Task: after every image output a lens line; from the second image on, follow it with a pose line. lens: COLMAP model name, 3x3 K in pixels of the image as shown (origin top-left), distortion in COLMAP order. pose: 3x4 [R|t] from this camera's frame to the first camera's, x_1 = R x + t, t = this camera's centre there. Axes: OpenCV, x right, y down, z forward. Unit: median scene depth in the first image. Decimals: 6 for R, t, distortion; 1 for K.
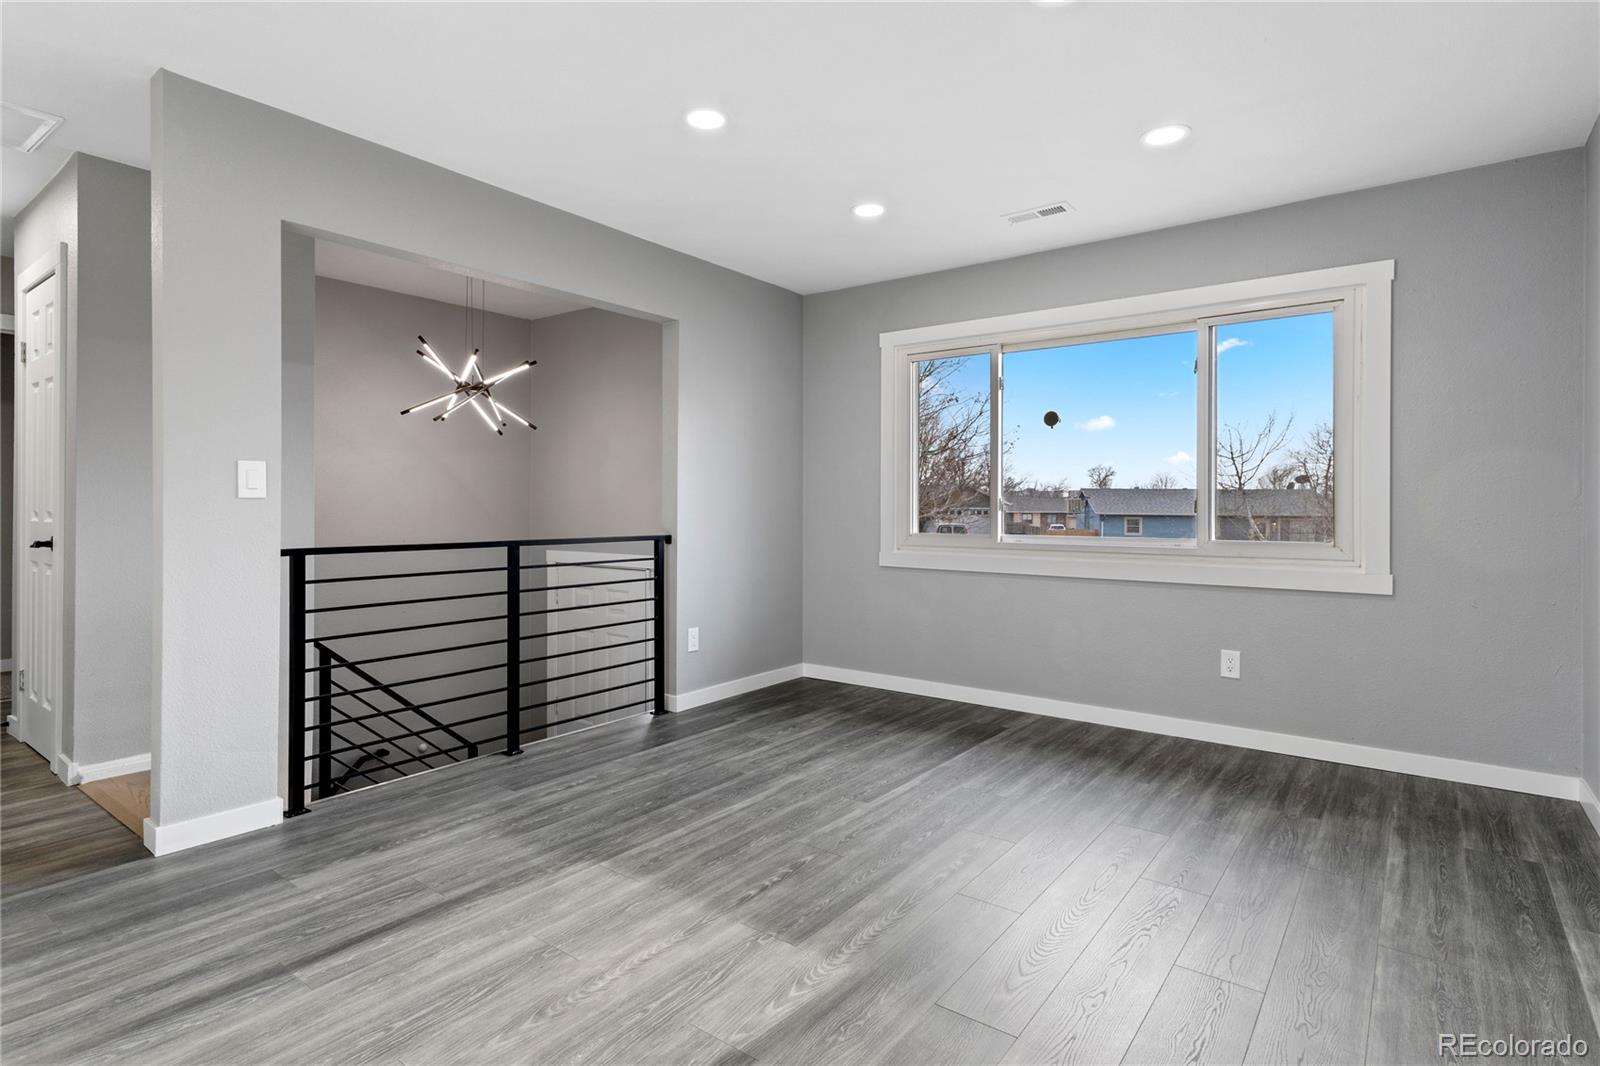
lens RADIAL K [[818.9, 0, 799.9], [0, 818.9, 531.3], [0, 0, 1]] dist [0.016563, 0.000360]
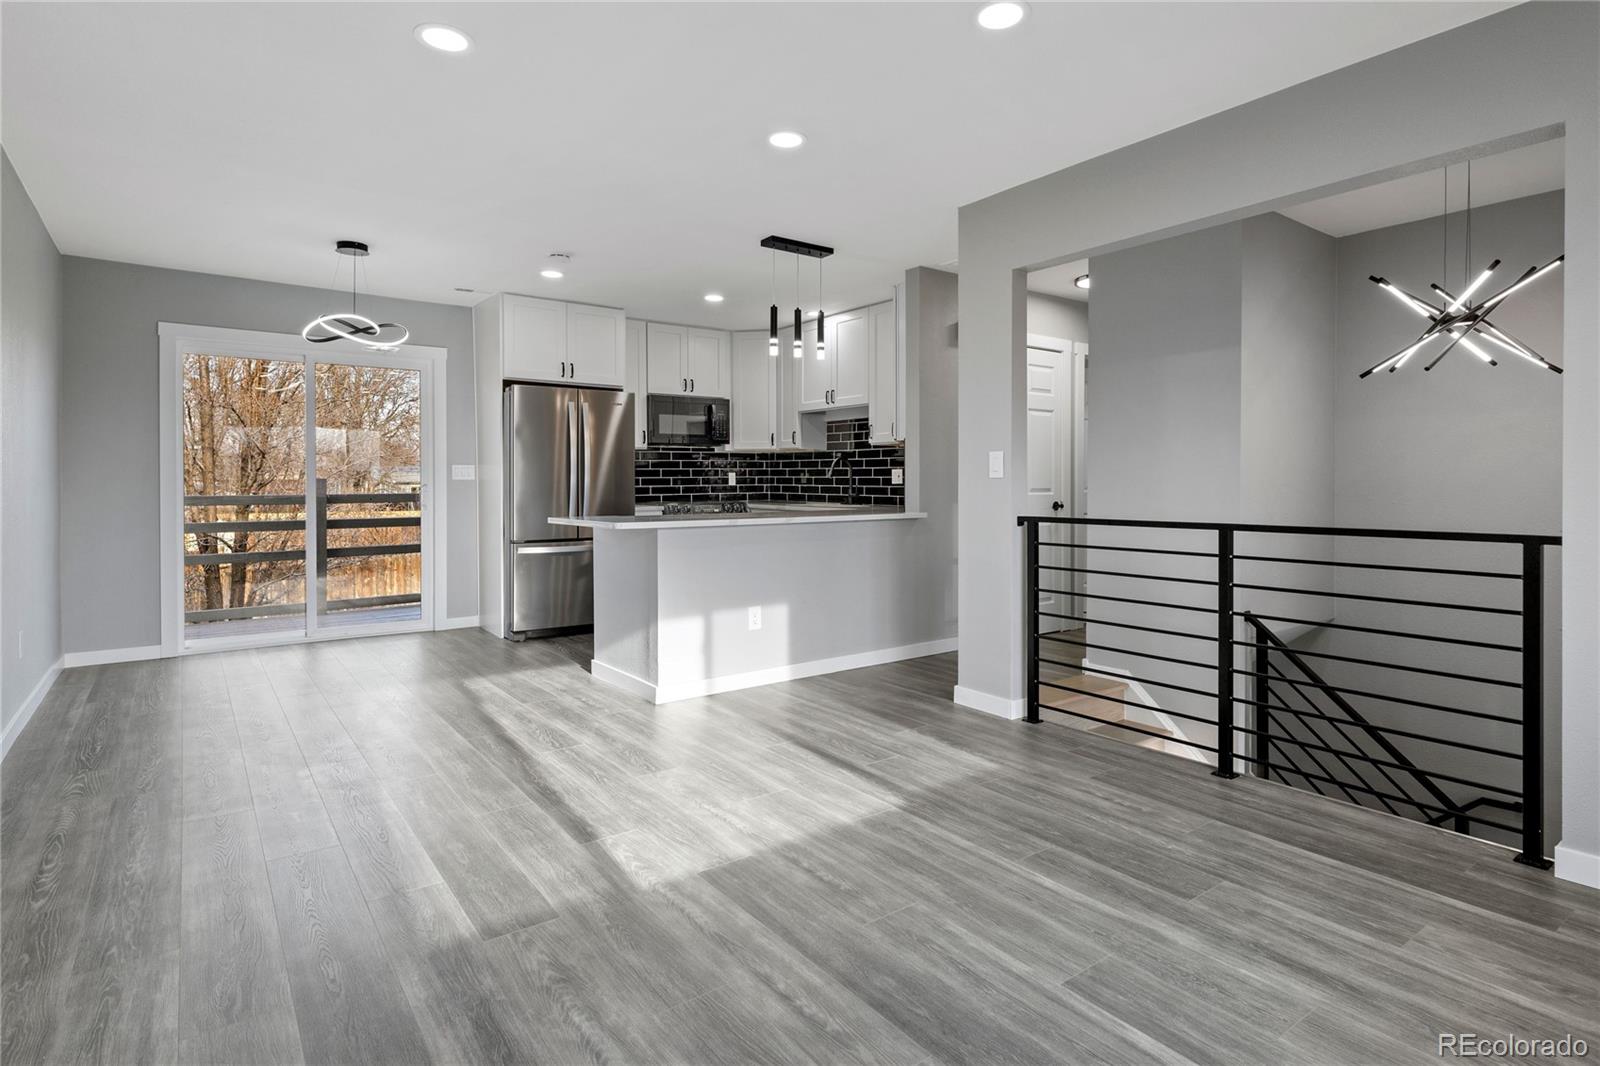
lens RADIAL K [[818.9, 0, 808.2], [0, 818.9, 479.4], [0, 0, 1]] dist [0.016563, 0.000360]
pose [[-0.276868, -0.010559, -0.960850, 0.715398], [-0.030694, 0.999527, -0.002140, -0.023542], [0.960418, 0.028899, -0.277061, 0.993985]]
